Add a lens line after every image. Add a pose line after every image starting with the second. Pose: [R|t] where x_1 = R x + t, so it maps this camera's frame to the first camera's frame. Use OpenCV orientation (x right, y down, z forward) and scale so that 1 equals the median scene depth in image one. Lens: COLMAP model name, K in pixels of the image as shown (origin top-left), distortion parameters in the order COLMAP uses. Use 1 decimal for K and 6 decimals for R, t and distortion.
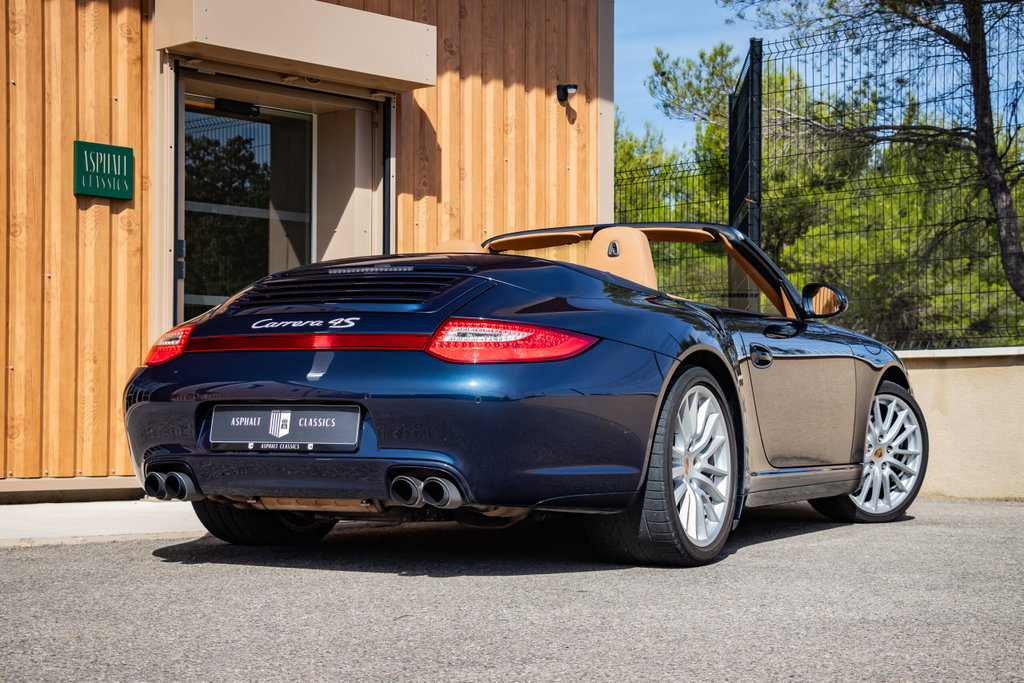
lens RADIAL K [[1659.7, 0, 513.4], [0, 1659.7, 341.5], [0, 0, 1]] dist [0.042829, 0.000000]
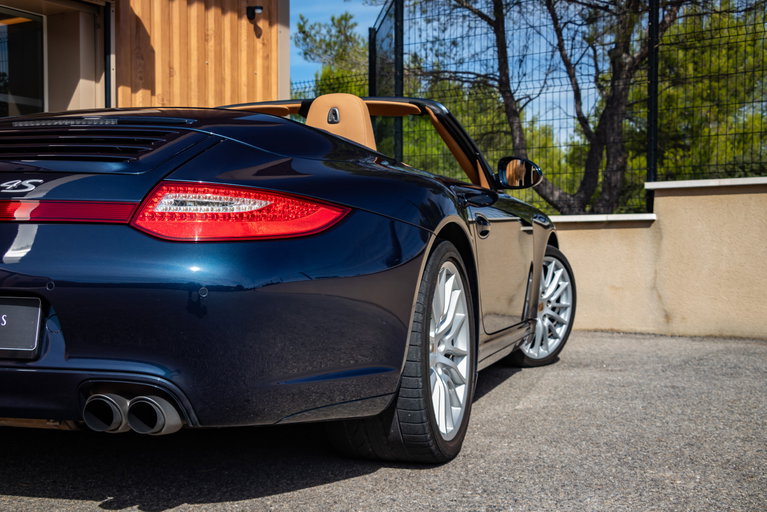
lens RADIAL K [[967.1, 0, 378.5], [0, 967.1, 263.2], [0, 0, 1]] dist [-0.019545, 0.000000]
pose [[0.983438, -0.005252, 0.181168, -0.014071], [-0.005251, 0.998335, 0.057445, -0.001623], [-0.181168, -0.057445, 0.981773, 0.353955]]
